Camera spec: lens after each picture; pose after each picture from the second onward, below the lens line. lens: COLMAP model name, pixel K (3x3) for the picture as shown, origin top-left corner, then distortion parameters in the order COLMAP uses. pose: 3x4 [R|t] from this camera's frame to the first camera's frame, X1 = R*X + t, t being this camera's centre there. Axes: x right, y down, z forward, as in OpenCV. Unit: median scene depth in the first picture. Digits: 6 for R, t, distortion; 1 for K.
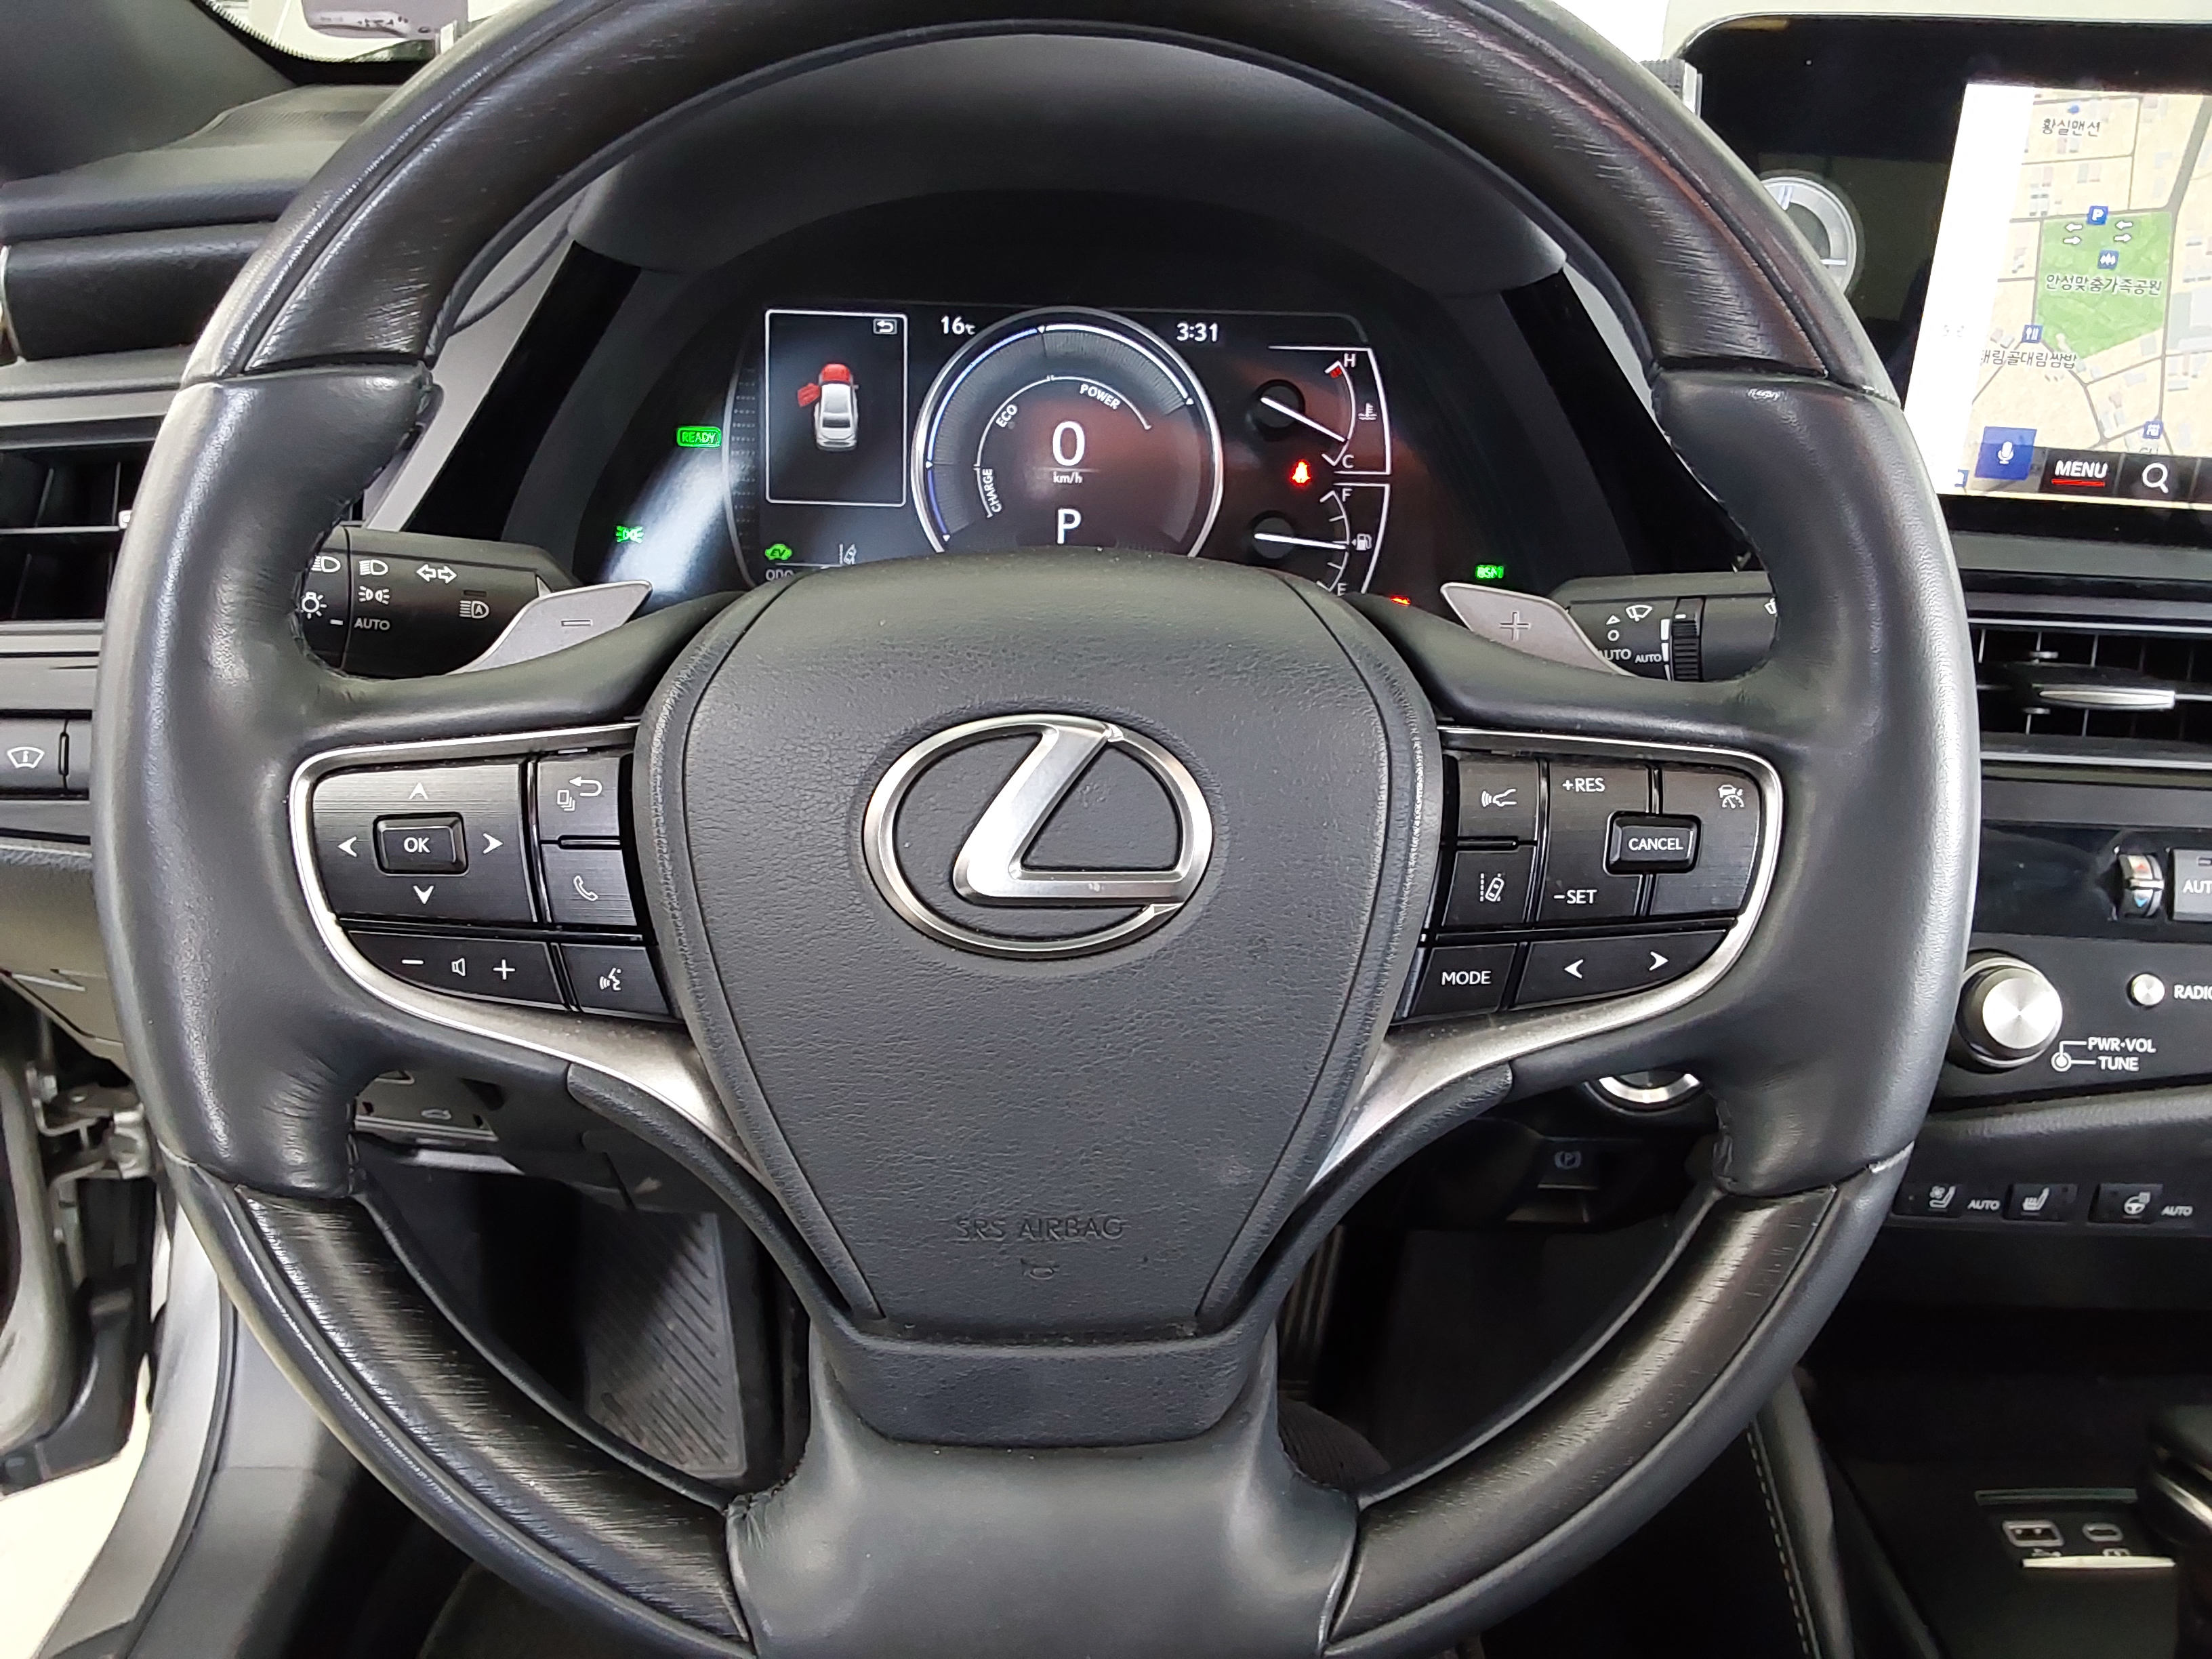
lens RADIAL K [[1629.5, 0, 1106.0], [0, 1629.5, 829.5], [0, 0, 1]] dist [0.122051, -0.167046]
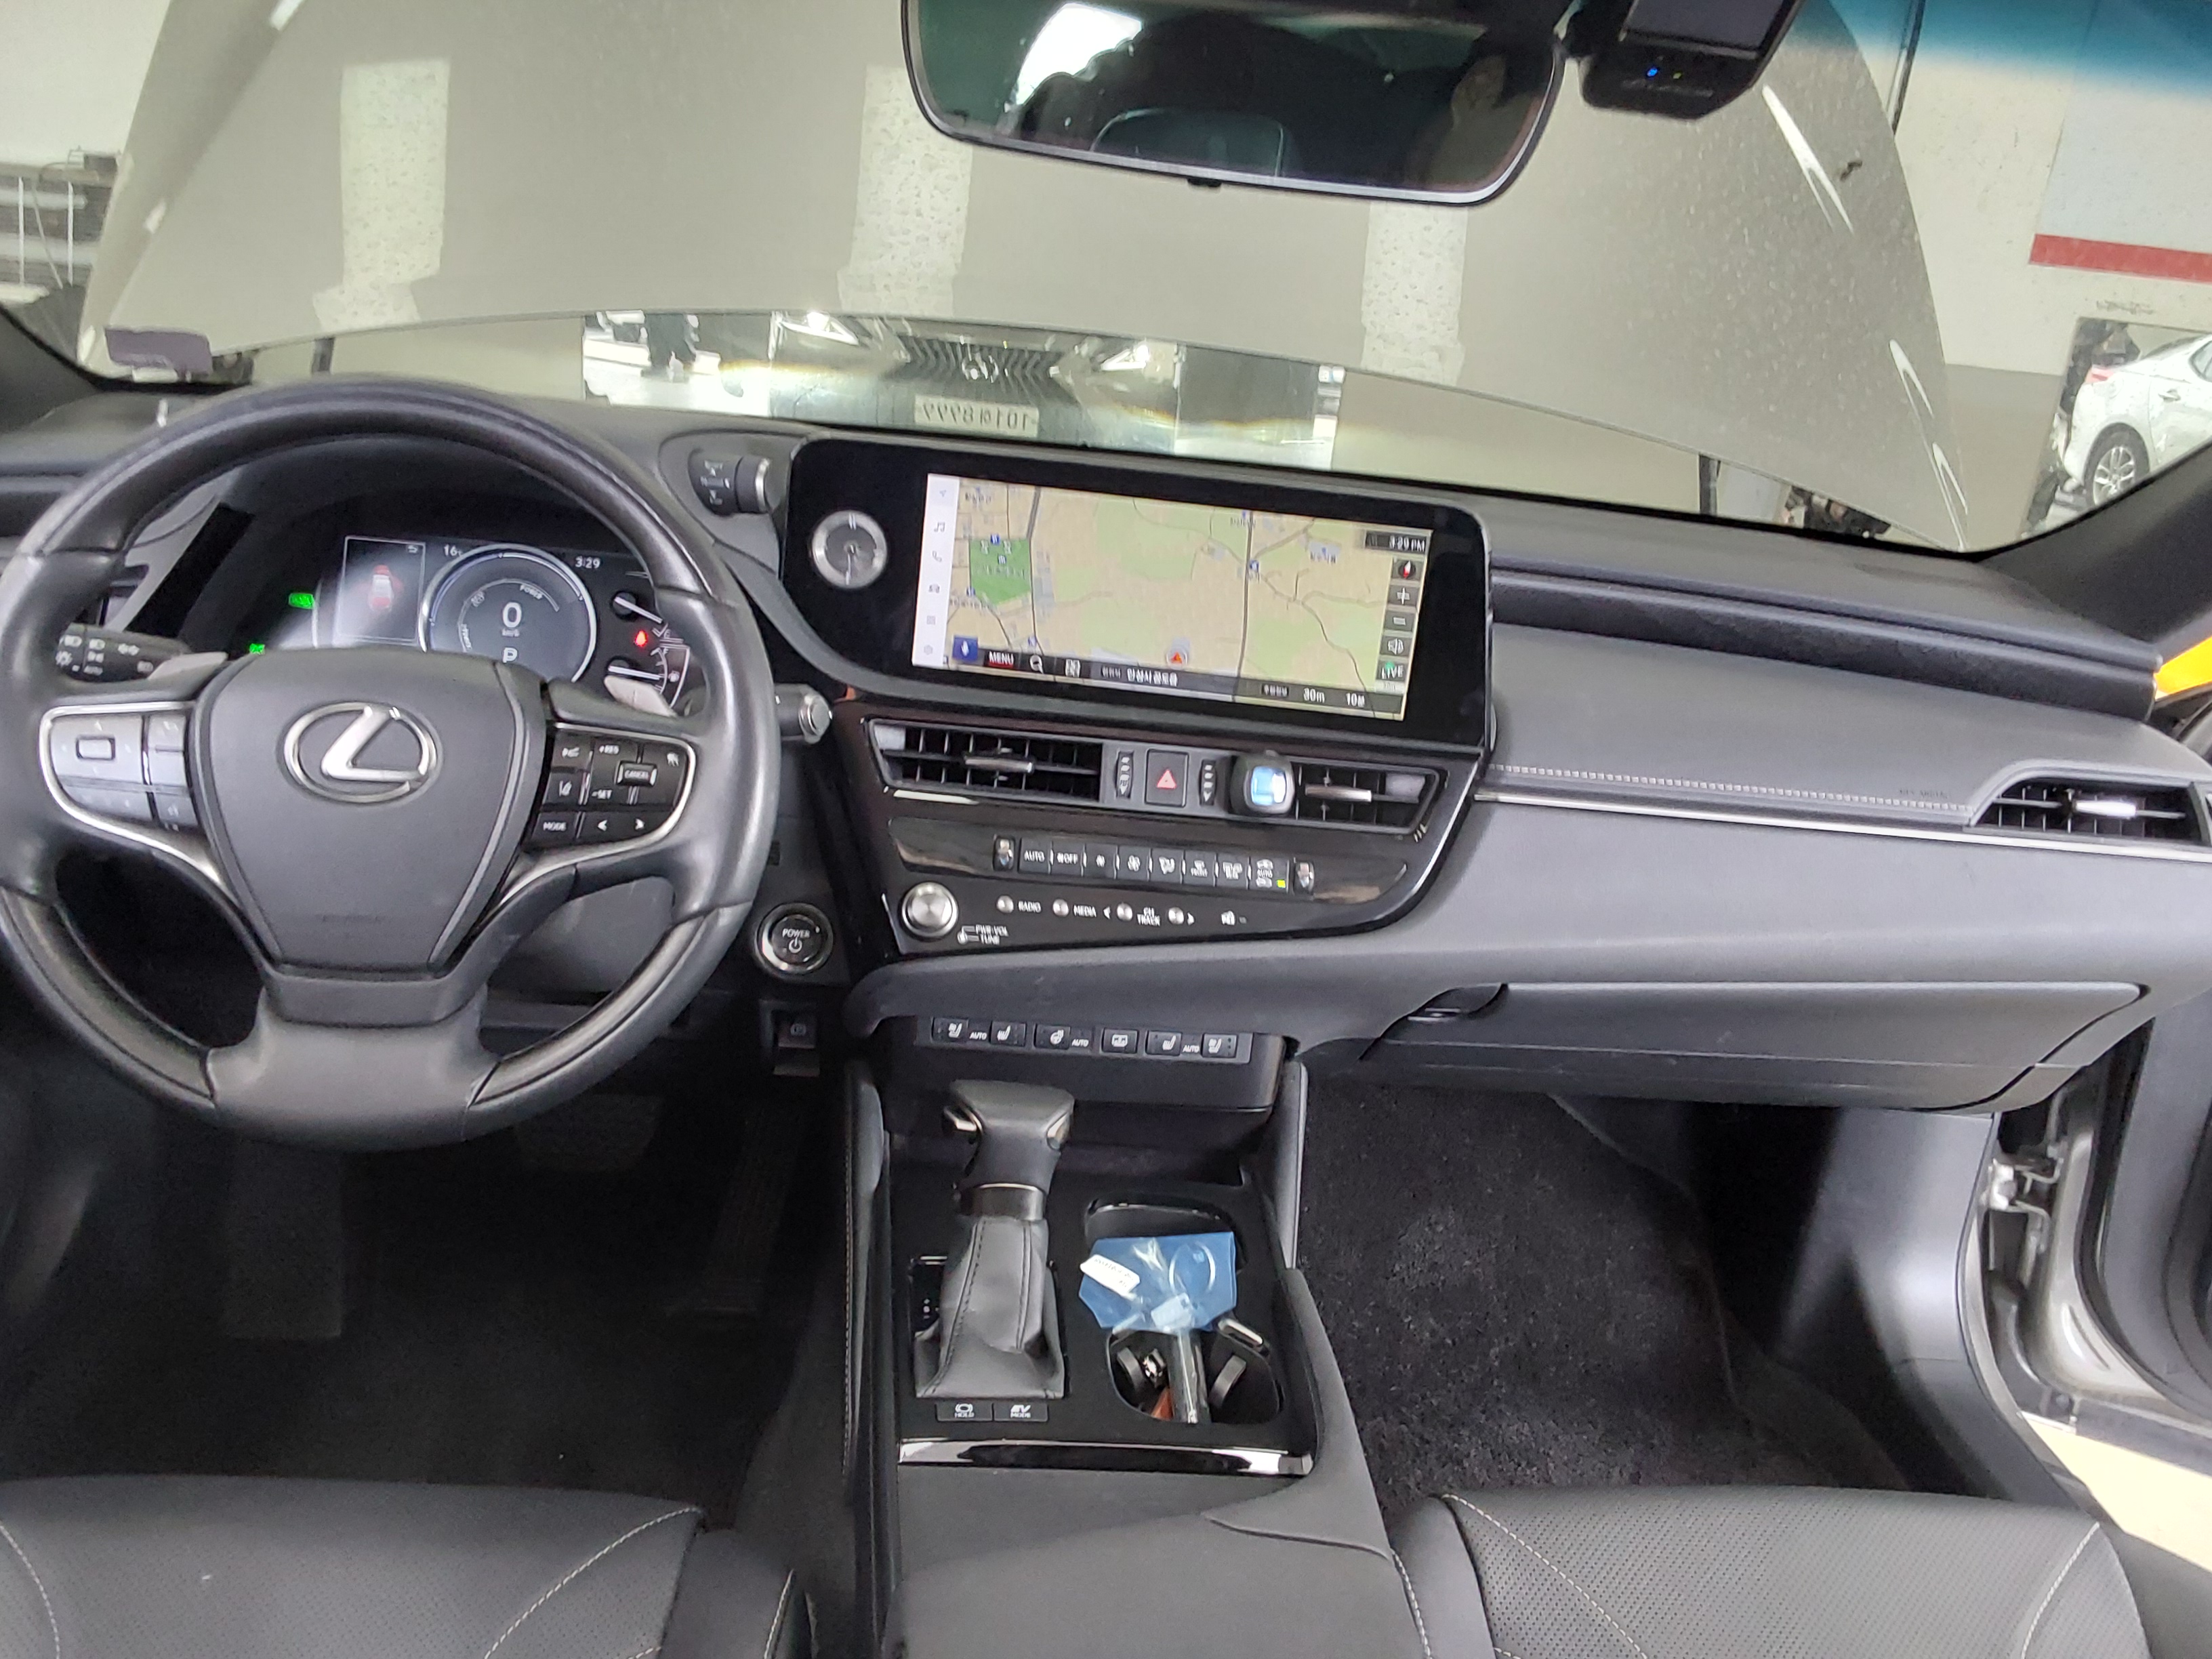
lens RADIAL K [[1629.5, 0, 1106.0], [0, 1629.5, 829.5], [0, 0, 1]] dist [0.122051, -0.167046]
pose [[0.994174, 0.045400, 0.097755, 0.550055], [-0.031743, 0.990065, -0.136984, 0.279318], [-0.103003, 0.133083, 0.985738, -1.025895]]
